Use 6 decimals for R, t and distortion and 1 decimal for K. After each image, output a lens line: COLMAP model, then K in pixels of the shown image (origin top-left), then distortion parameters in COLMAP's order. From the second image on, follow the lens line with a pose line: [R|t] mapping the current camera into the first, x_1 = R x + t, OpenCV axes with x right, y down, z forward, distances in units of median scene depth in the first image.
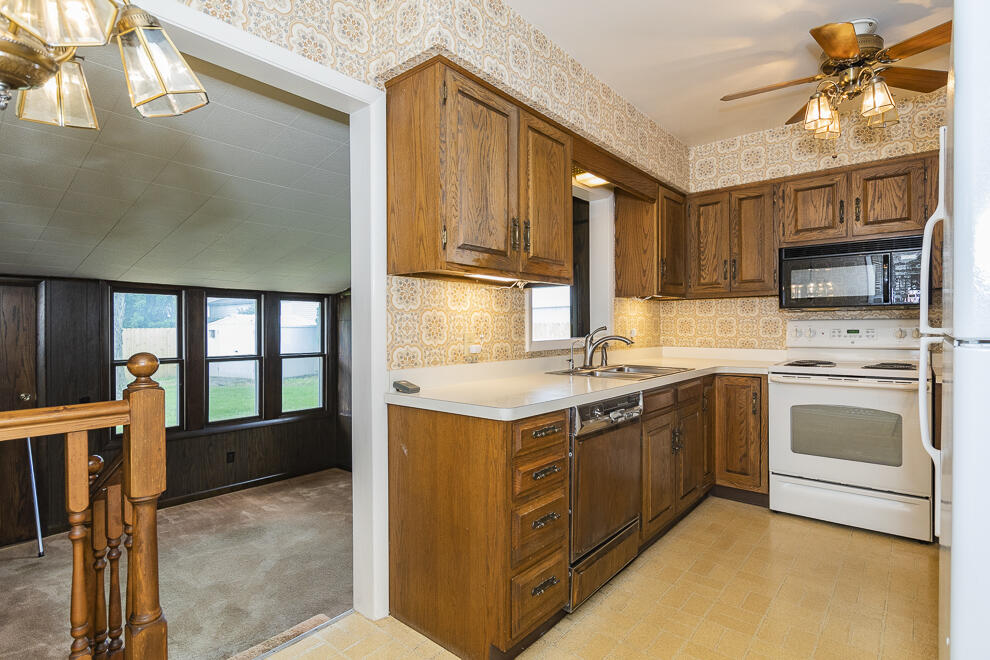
lens RADIAL K [[501.9, 0, 497.6], [0, 501.9, 327.4], [0, 0, 1]] dist [0.002902, -0.001835]
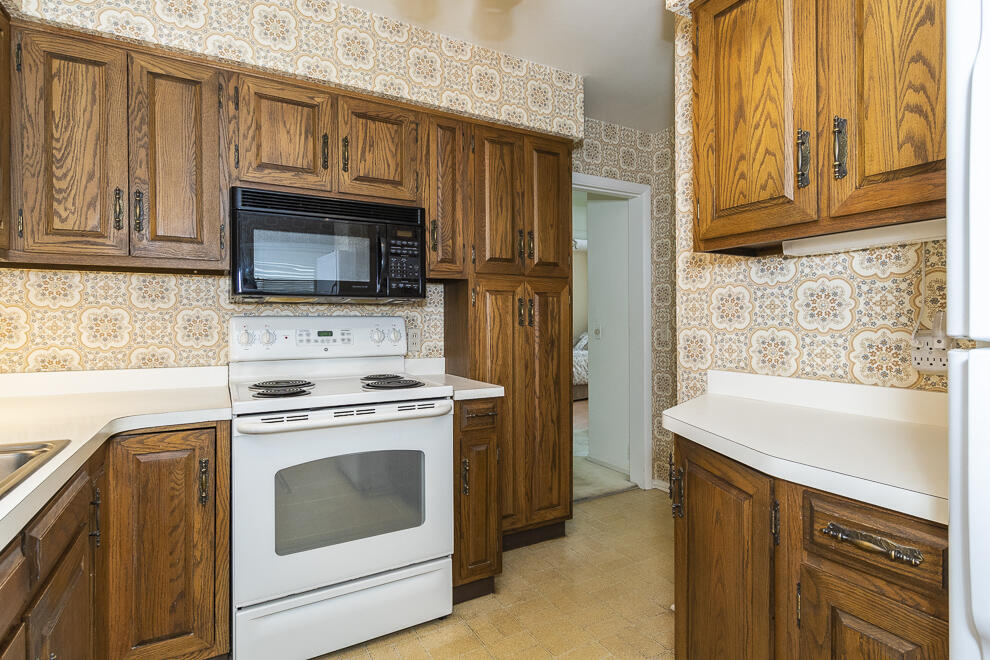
lens RADIAL K [[501.9, 0, 500.4], [0, 501.9, 324.5], [0, 0, 1]] dist [0.002902, -0.001835]
pose [[0.363739, 0.002237, 0.931498, 0.149816], [0.004111, 0.999984, -0.004006, -0.000782], [-0.931492, 0.005286, 0.363723, 0.522767]]
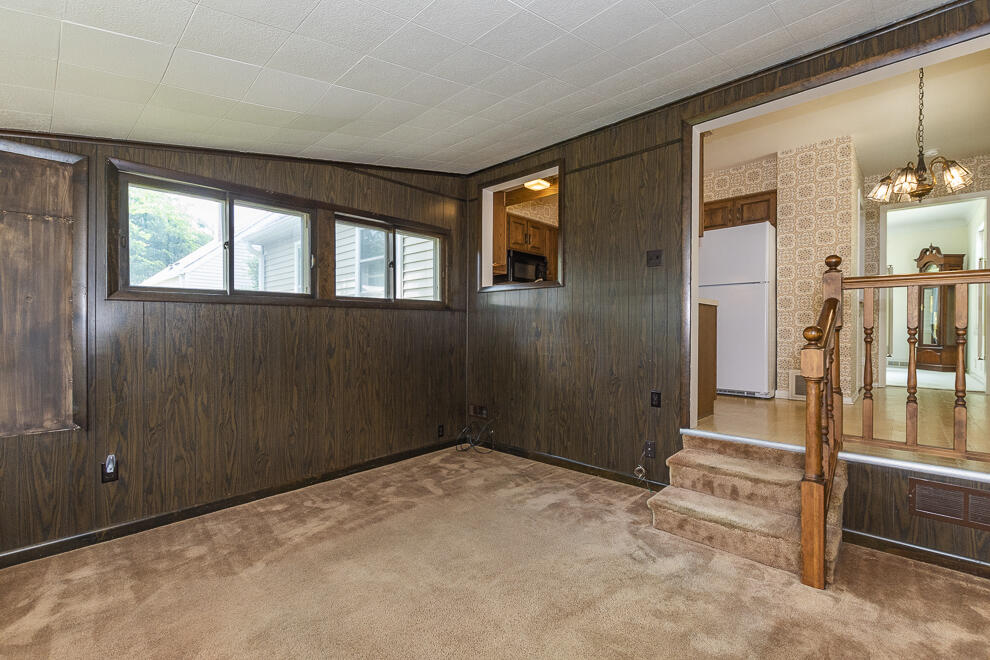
lens RADIAL K [[427.8, 0, 494.7], [0, 427.8, 329.2], [0, 0, 1]] dist [-0.000060, -0.000001]
pose [[0.076634, -0.002756, 0.997056, -1.053814], [0.002884, 0.999993, 0.002543, 0.137246], [-0.997055, 0.002681, 0.076641, 0.942720]]
